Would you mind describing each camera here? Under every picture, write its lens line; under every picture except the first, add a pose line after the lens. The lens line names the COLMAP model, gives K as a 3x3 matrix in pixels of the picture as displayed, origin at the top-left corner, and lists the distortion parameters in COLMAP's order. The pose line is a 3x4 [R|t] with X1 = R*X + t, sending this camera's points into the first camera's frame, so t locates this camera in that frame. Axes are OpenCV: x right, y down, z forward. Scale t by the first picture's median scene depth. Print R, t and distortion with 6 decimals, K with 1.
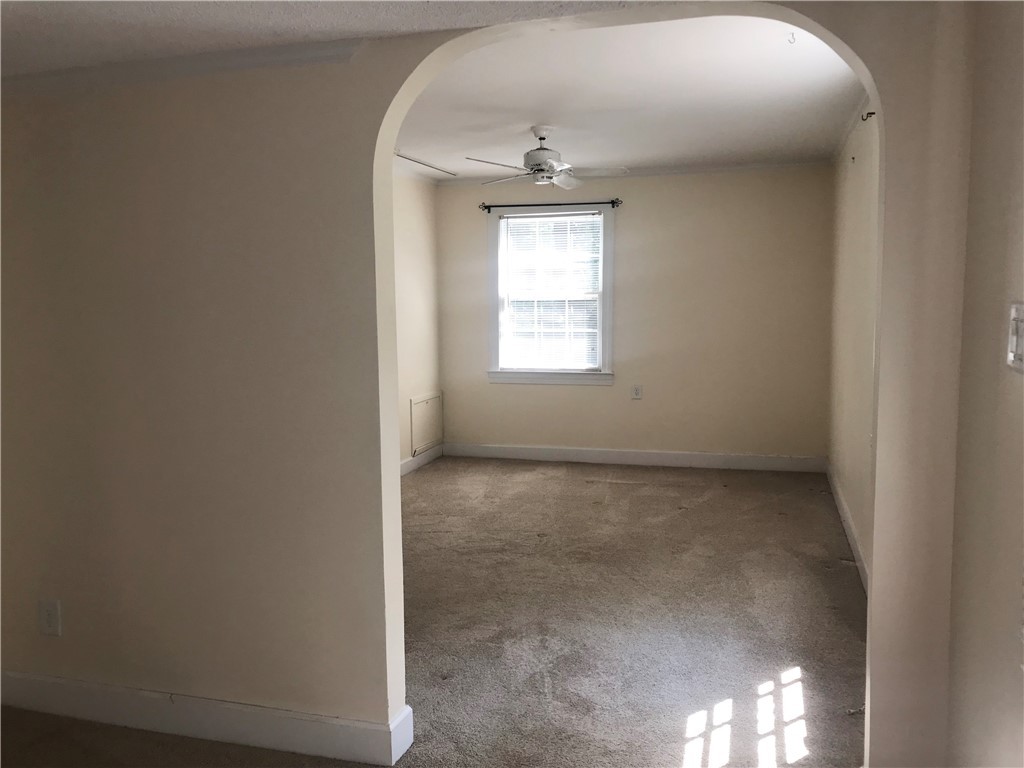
lens RADIAL K [[843.5, 0, 510.0], [0, 843.5, 382.9], [0, 0, 1]] dist [0.037318, -0.041500]
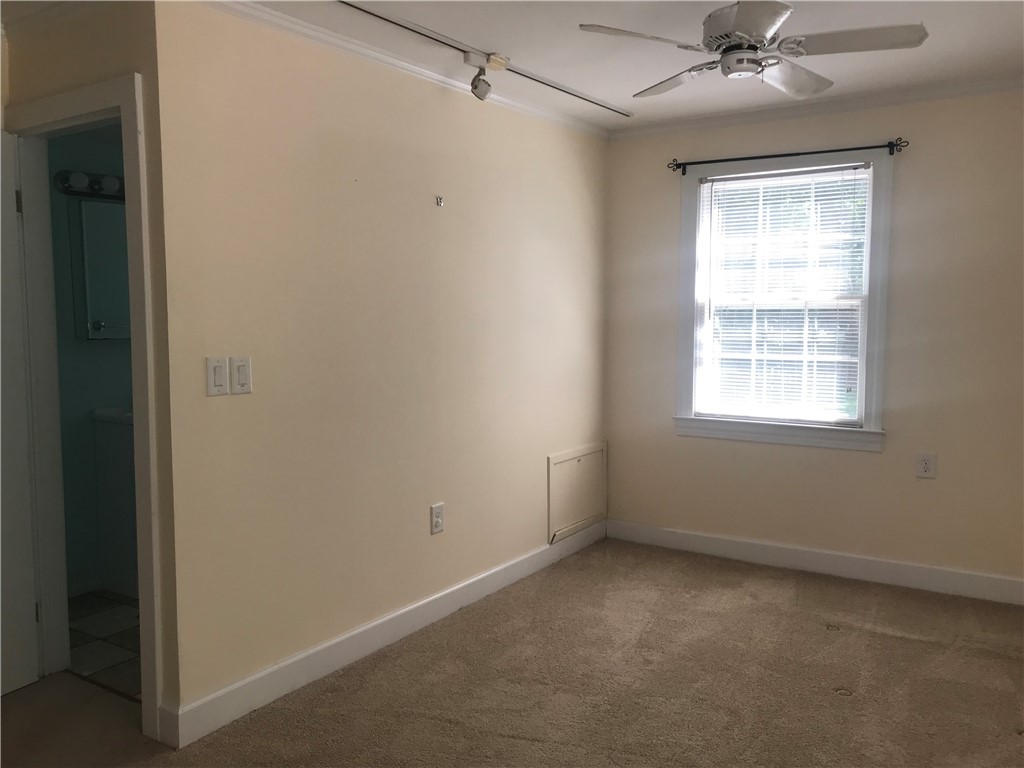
lens RADIAL K [[843.5, 0, 525.7], [0, 843.5, 369.0], [0, 0, 1]] dist [0.037318, -0.041500]
pose [[0.959982, 0.031020, -0.278340, 0.044957], [-0.039165, 0.998951, -0.023747, -0.031973], [0.277311, 0.033698, 0.960189, 0.351966]]
